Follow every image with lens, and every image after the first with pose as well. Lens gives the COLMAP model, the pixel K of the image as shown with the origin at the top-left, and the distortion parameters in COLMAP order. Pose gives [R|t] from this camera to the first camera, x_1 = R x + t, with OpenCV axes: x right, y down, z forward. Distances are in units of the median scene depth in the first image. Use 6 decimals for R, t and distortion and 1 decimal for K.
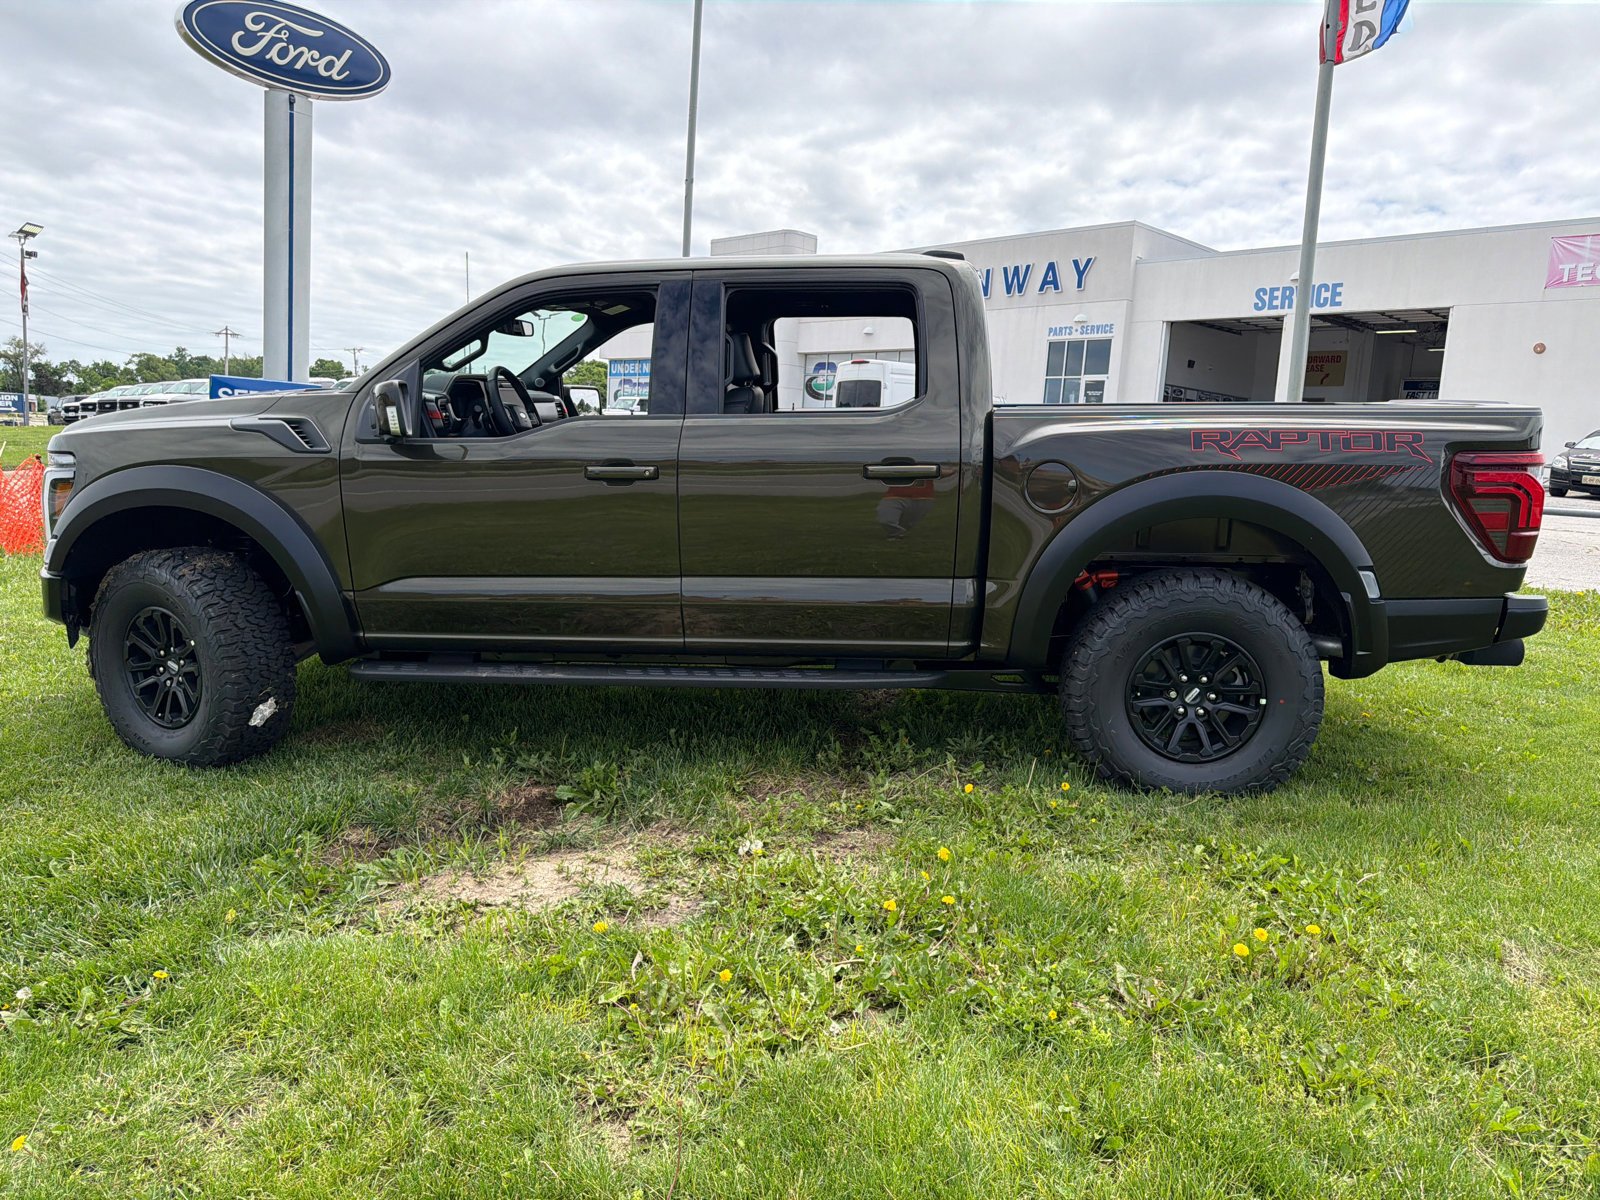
lens RADIAL K [[1154.9, 0, 811.6], [0, 1154.9, 602.3], [0, 0, 1]] dist [0.026963, -0.026439]
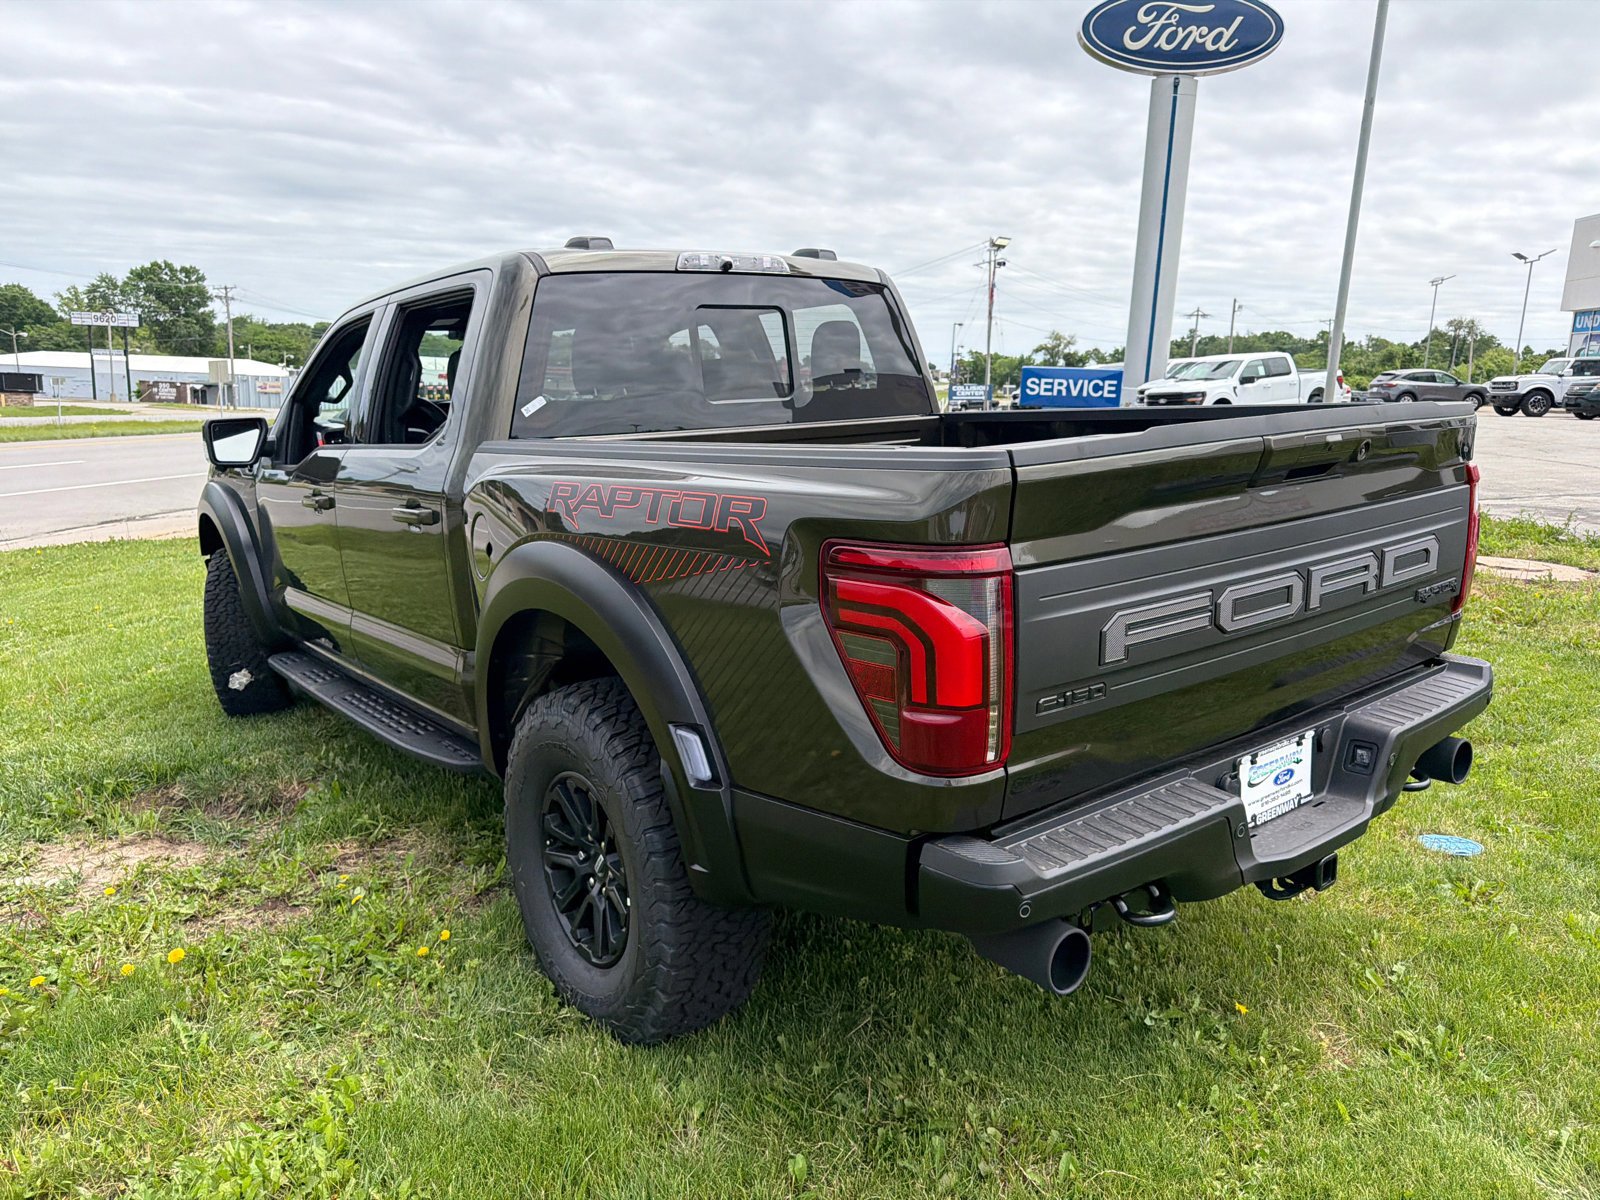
lens RADIAL K [[1154.9, 0, 794.9], [0, 1154.9, 611.5], [0, 0, 1]] dist [0.026963, -0.026439]
pose [[0.667314, 0.113867, -0.736020, 0.122460], [-0.091852, 0.993282, 0.070389, -0.017605], [0.739091, 0.020634, 0.673290, 0.085657]]
